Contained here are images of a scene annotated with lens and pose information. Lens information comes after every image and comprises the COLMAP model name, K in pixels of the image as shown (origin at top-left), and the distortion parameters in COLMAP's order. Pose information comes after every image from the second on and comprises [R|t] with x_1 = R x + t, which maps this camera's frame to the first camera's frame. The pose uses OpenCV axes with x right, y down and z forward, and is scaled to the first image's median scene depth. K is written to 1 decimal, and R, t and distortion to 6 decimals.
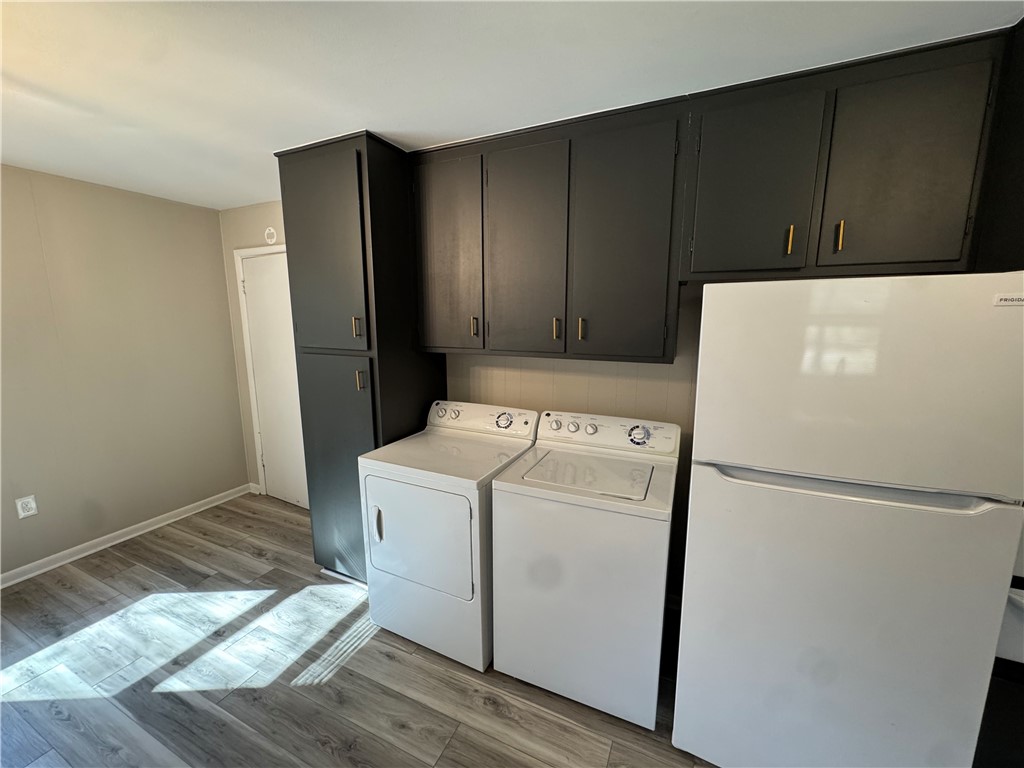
lens RADIAL K [[408.9, 0, 511.5], [0, 408.9, 386.2], [0, 0, 1]] dist [-0.005303, 0.000008]
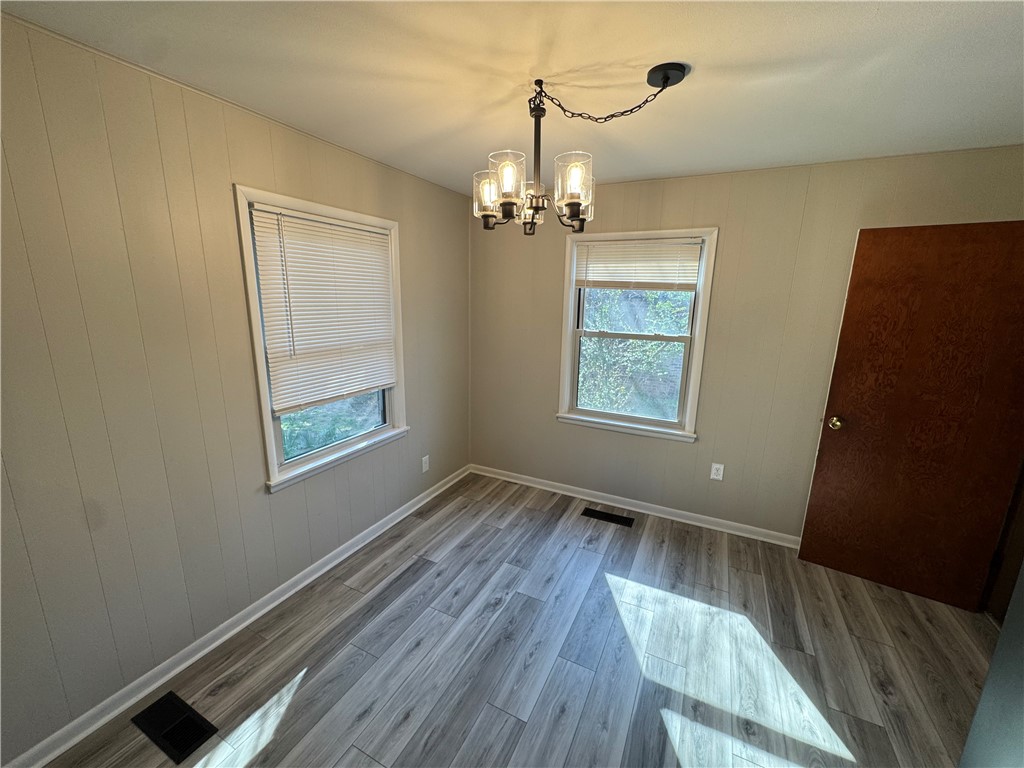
lens RADIAL K [[408.9, 0, 510.4], [0, 408.9, 383.5], [0, 0, 1]] dist [-0.005303, 0.000008]
pose [[-0.039206, 0.209824, -0.976953, -0.065829], [-0.183468, 0.959571, 0.213454, -0.094242], [0.982244, 0.187608, 0.000875, 0.365985]]
